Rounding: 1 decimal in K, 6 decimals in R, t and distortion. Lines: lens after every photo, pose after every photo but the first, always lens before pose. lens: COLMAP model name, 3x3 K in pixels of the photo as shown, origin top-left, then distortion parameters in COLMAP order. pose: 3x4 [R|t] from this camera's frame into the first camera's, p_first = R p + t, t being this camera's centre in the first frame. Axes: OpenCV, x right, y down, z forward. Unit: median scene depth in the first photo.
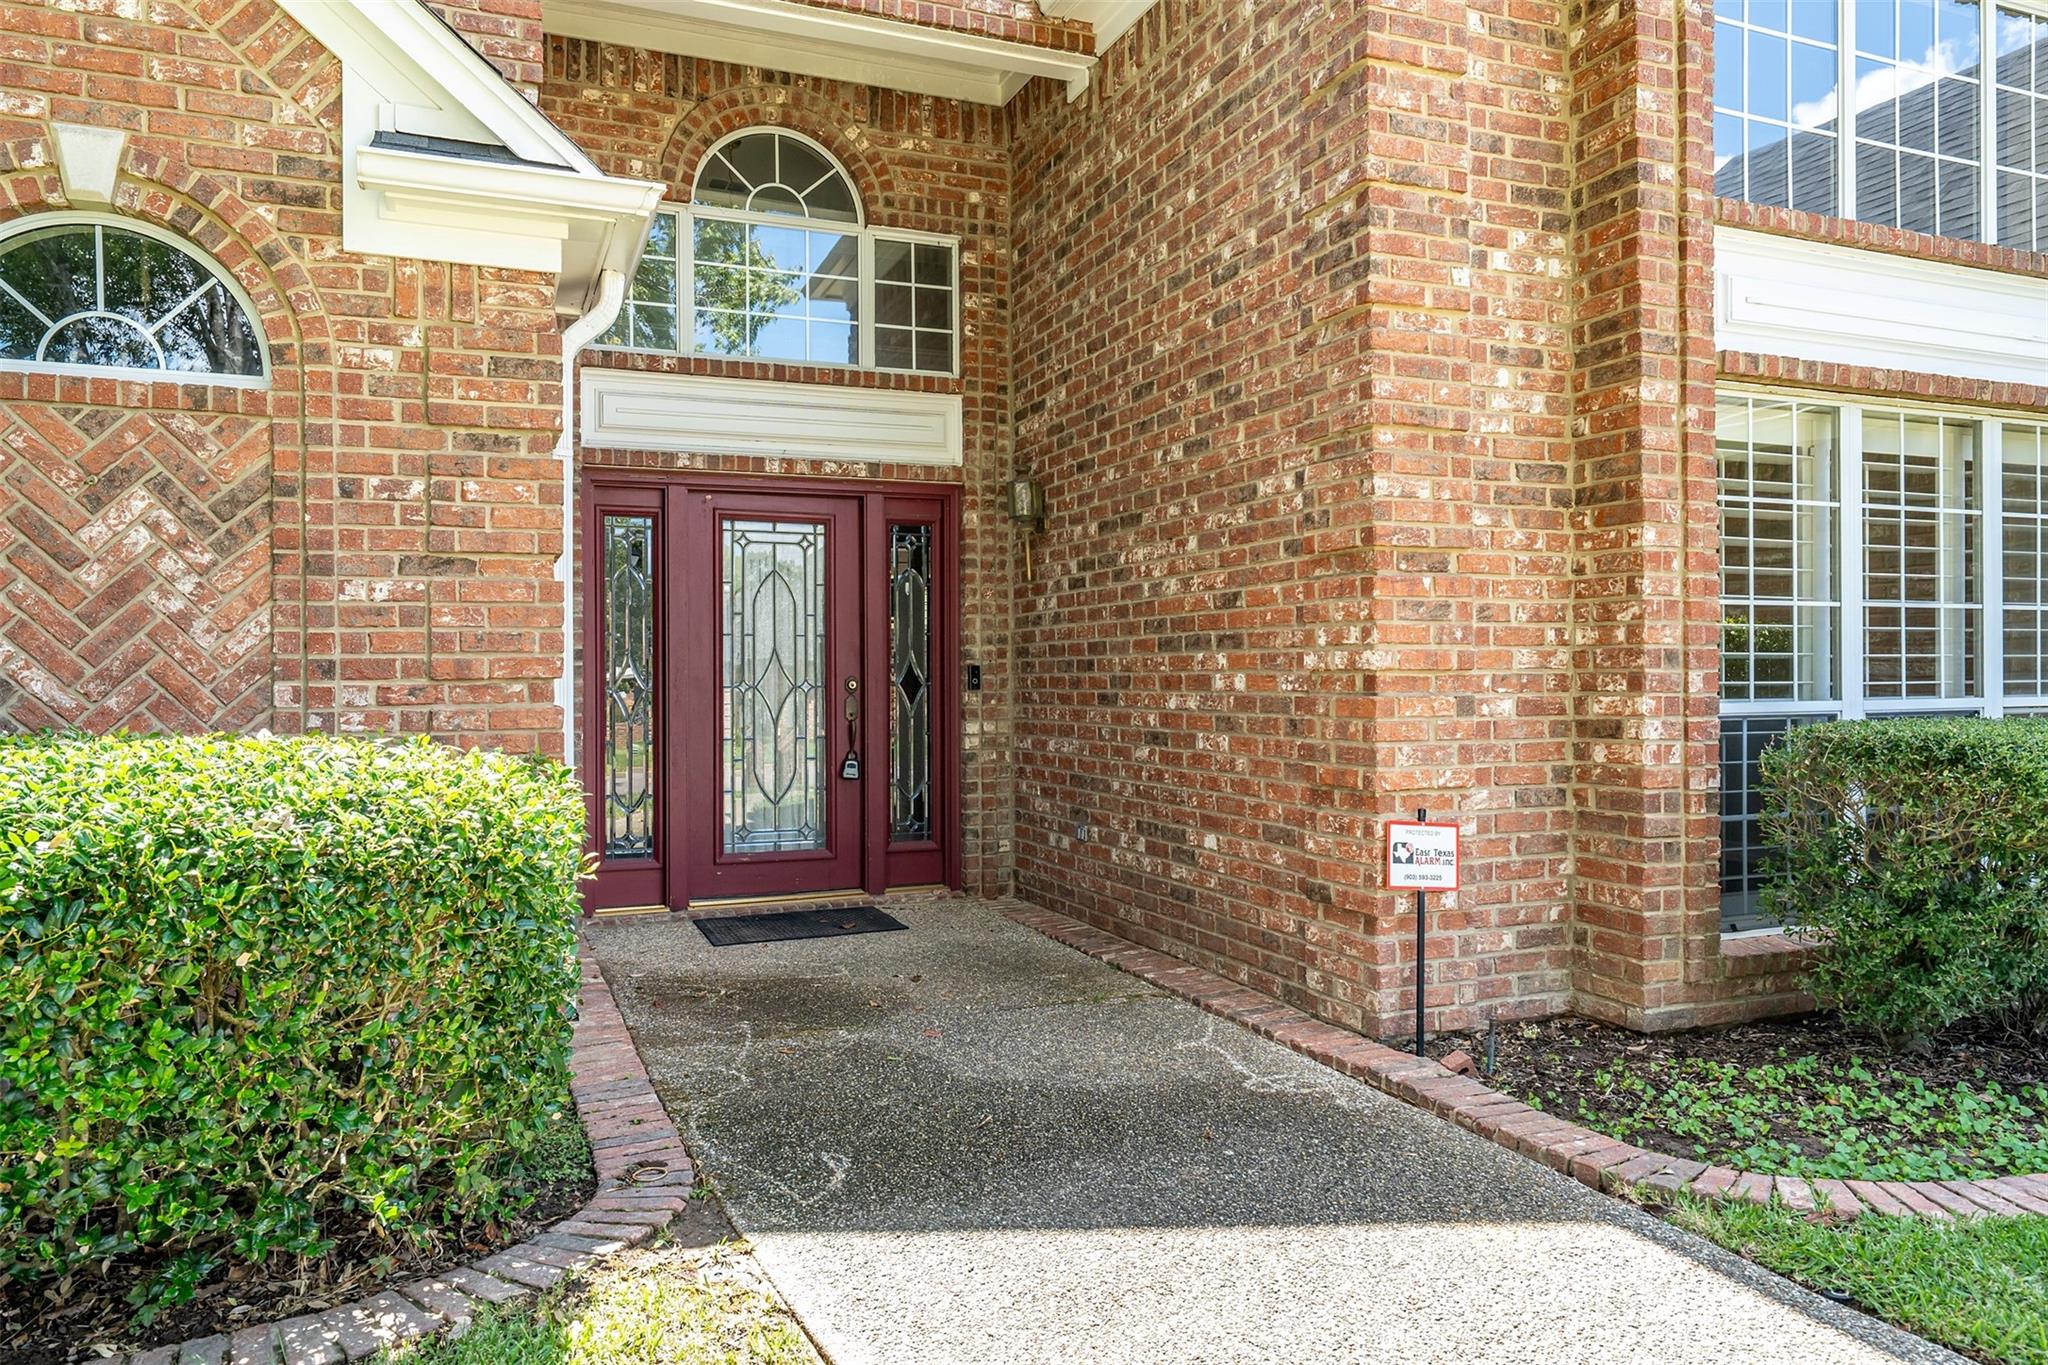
lens RADIAL K [[1375.0, 0, 1024.0], [0, 1375.0, 682.5], [0, 0, 1]] dist [-0.003878, -0.000350]
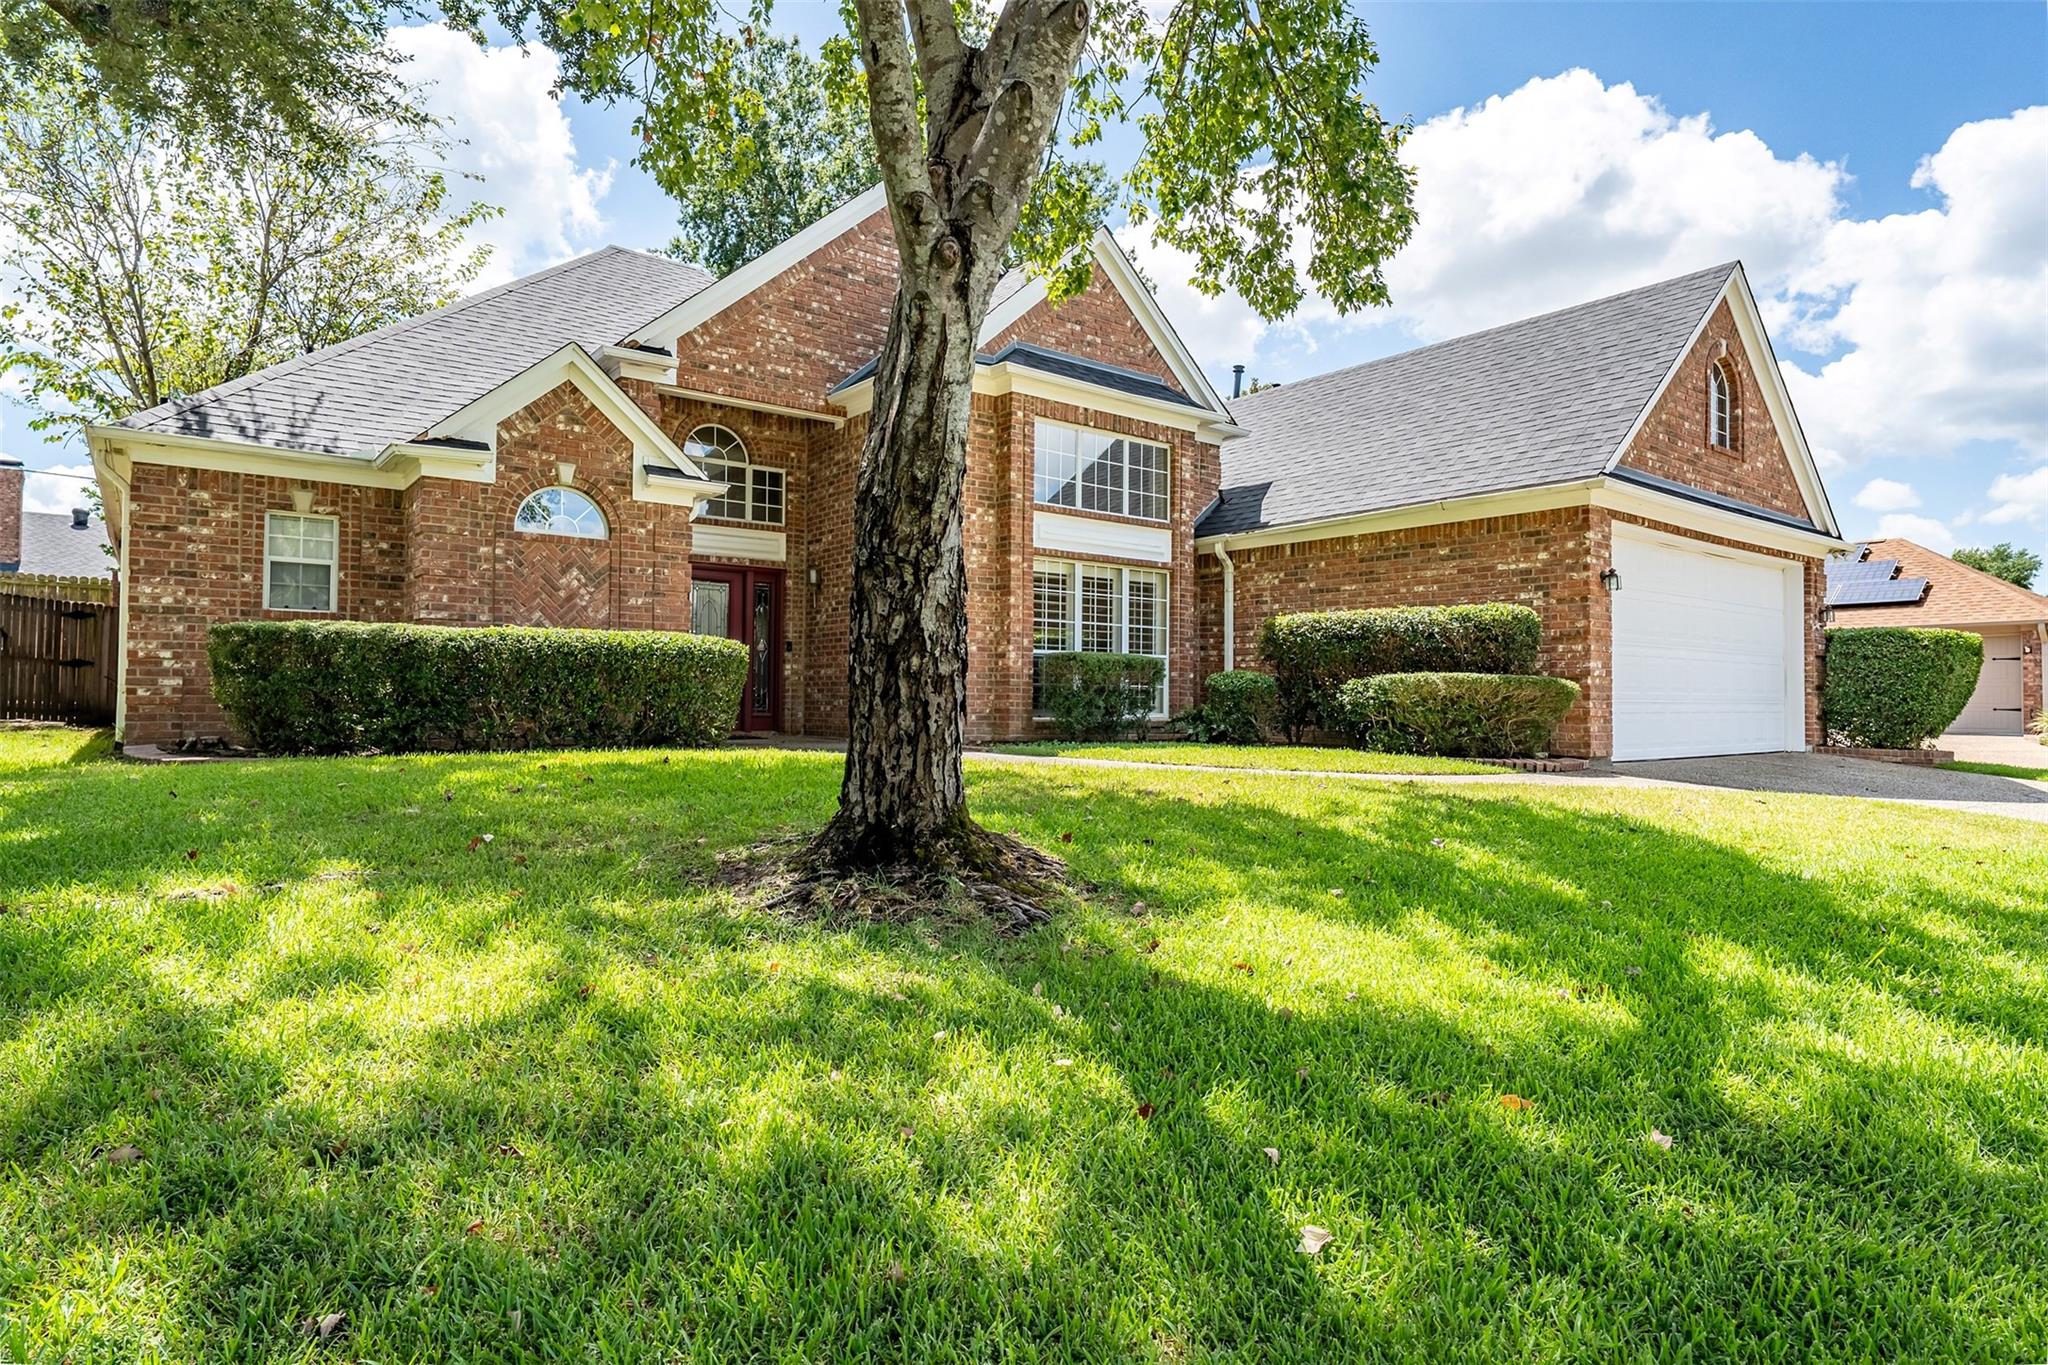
lens RADIAL K [[1161.4, 0, 1024.0], [0, 1161.4, 682.5], [0, 0, 1]] dist [-0.003304, -0.000254]
pose [[0.964158, 0.019523, 0.264608, -0.281370], [-0.012984, 0.999566, -0.026440, 0.173407], [-0.265010, 0.022056, 0.963993, -1.765930]]
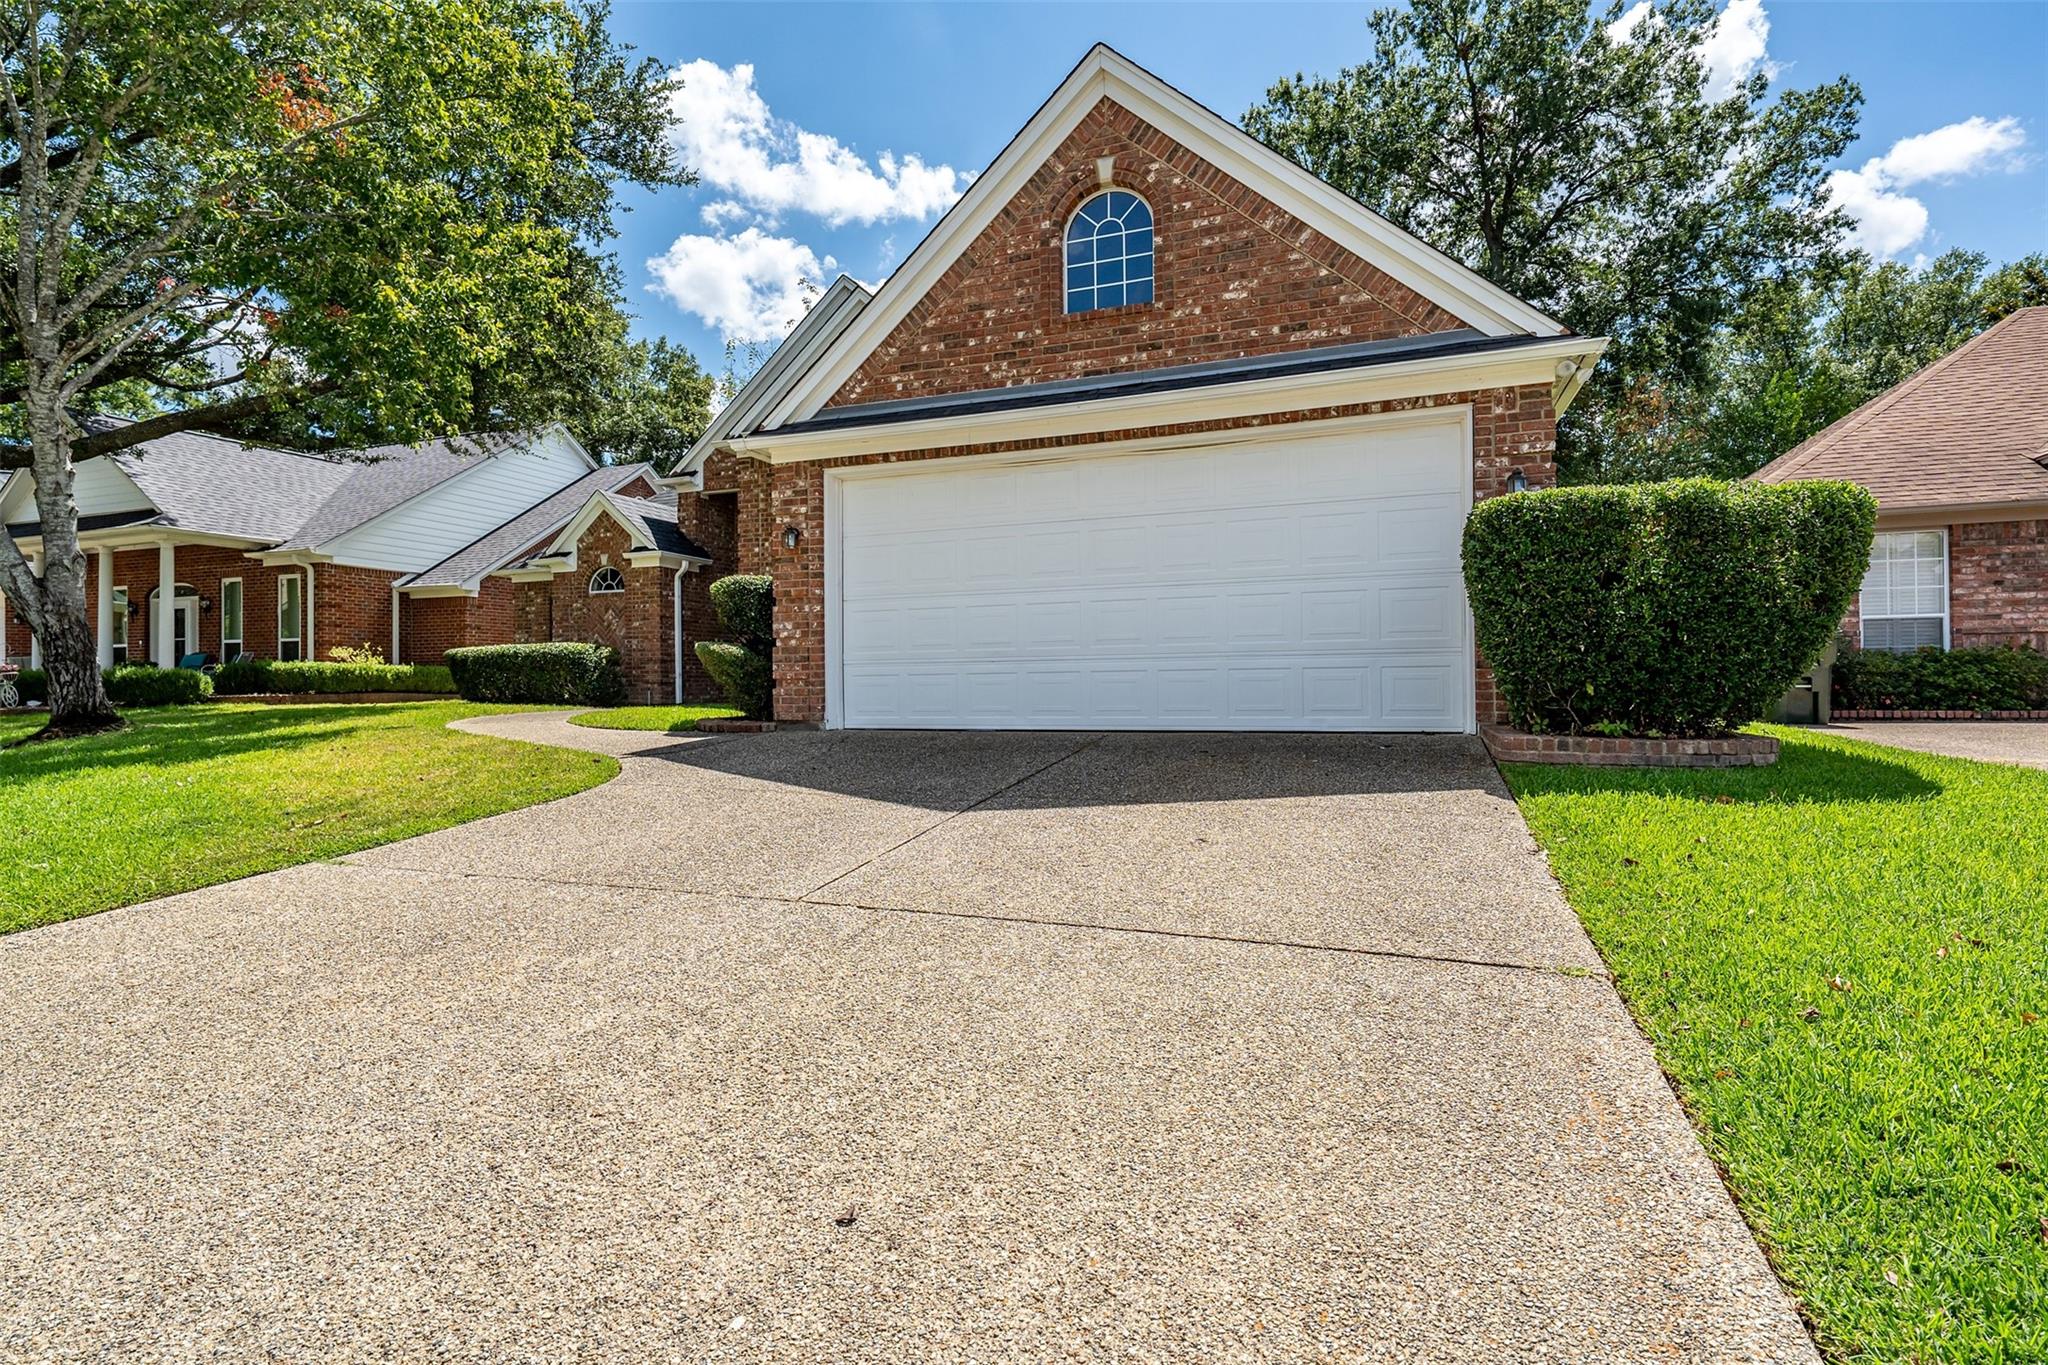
lens RADIAL K [[978.8, 0, 1016.8], [0, 978.8, 674.9], [0, 0, 1]] dist [-0.028779, -0.000499]
pose [[0.727491, -0.006021, -0.686091, 3.256715], [-0.001088, 0.999950, -0.009930, 0.174638], [0.686116, 0.007971, 0.727448, -0.841734]]
